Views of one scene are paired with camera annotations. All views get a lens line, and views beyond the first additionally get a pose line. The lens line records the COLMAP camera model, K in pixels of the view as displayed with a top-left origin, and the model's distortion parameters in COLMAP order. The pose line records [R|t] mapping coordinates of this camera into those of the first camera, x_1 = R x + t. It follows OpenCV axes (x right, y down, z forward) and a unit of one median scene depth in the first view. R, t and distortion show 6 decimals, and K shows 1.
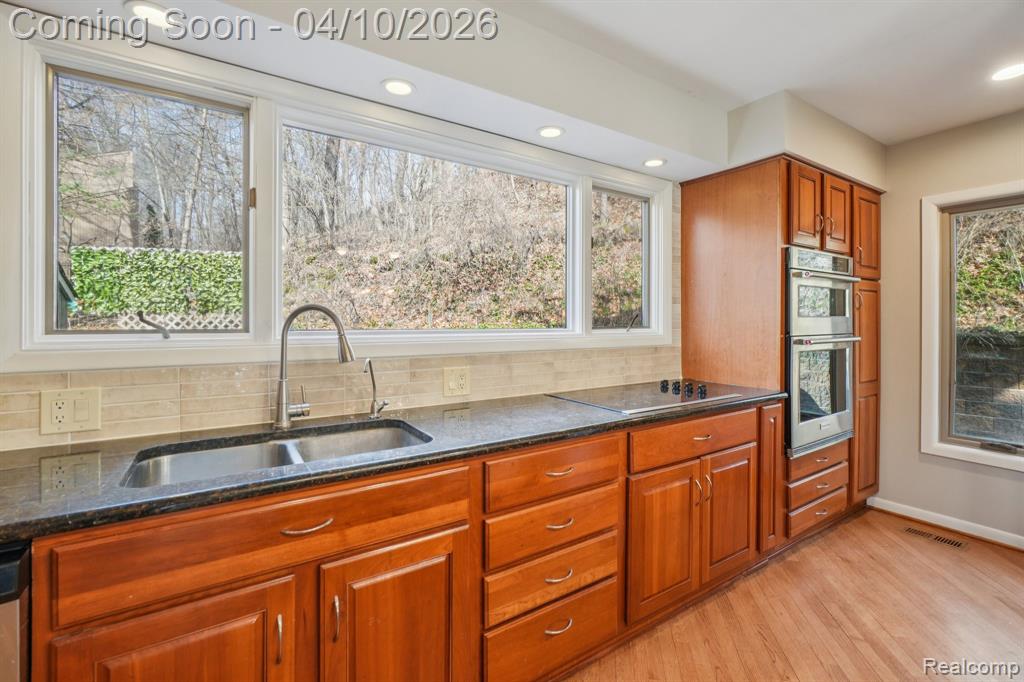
lens RADIAL K [[448.1, 0, 514.3], [0, 448.1, 323.8], [0, 0, 1]] dist [-0.007779, 0.001774]
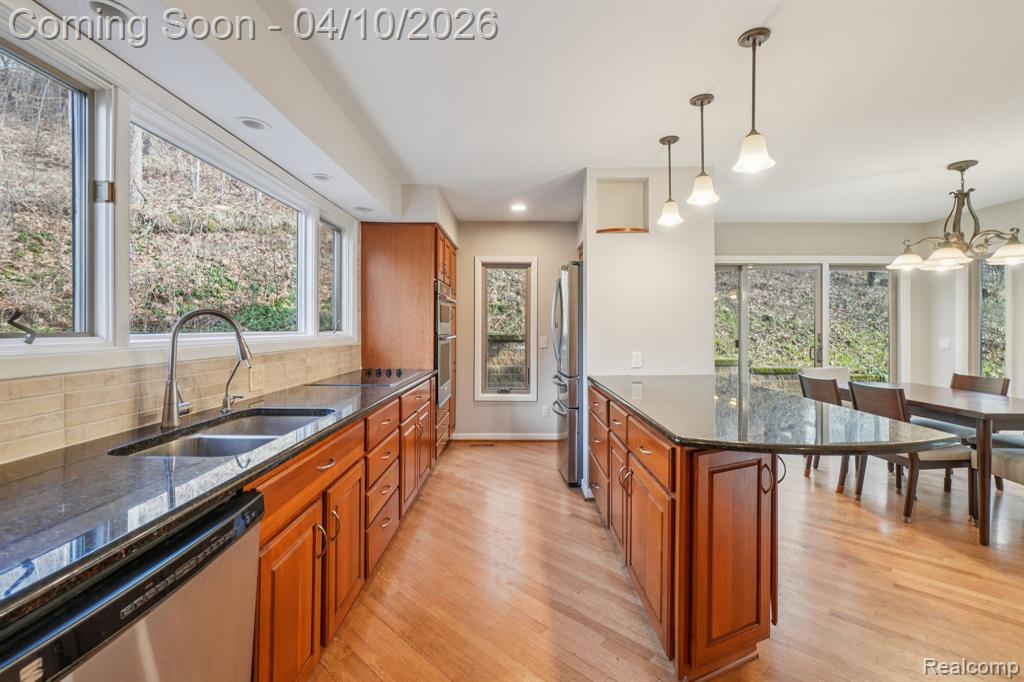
lens RADIAL K [[448.1, 0, 528.7], [0, 448.1, 329.1], [0, 0, 1]] dist [-0.007779, 0.001774]
pose [[0.532757, -0.002723, 0.846264, -0.499767], [0.001791, 0.999996, 0.002091, 0.002450], [-0.846266, 0.000402, 0.532760, -0.131852]]
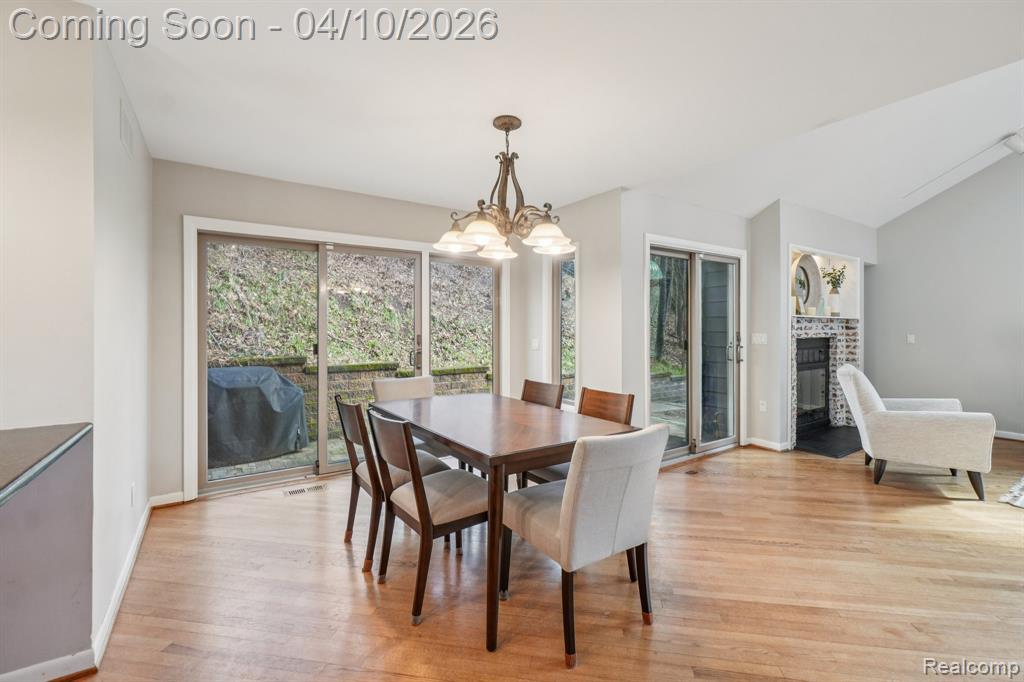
lens RADIAL K [[448.1, 0, 504.8], [0, 448.1, 326.0], [0, 0, 1]] dist [-0.007779, 0.001774]
pose [[-0.016575, 0.003690, 0.999856, 0.188865], [0.000898, 0.999993, -0.003675, 0.002568], [-0.999862, 0.000837, -0.016578, -0.462783]]
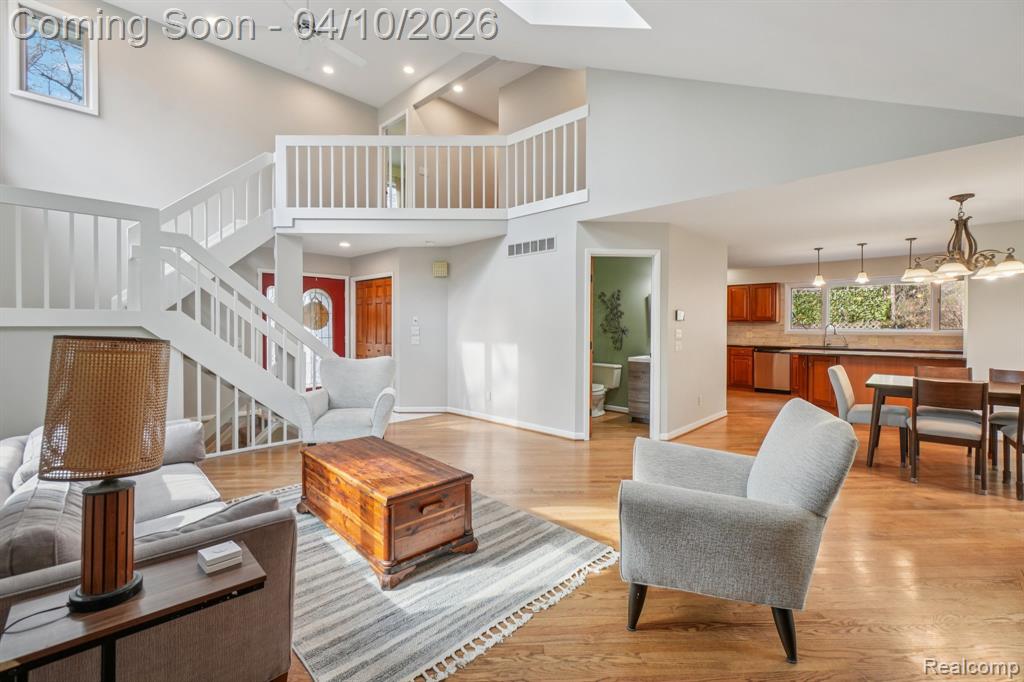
lens RADIAL K [[448.1, 0, 508.0], [0, 448.1, 332.9], [0, 0, 1]] dist [-0.007779, 0.001774]
pose [[0.222157, 0.013991, -0.974910, 2.162620], [-0.003220, 0.999902, 0.013616, 0.001997], [0.975006, 0.000114, 0.222180, -2.202352]]
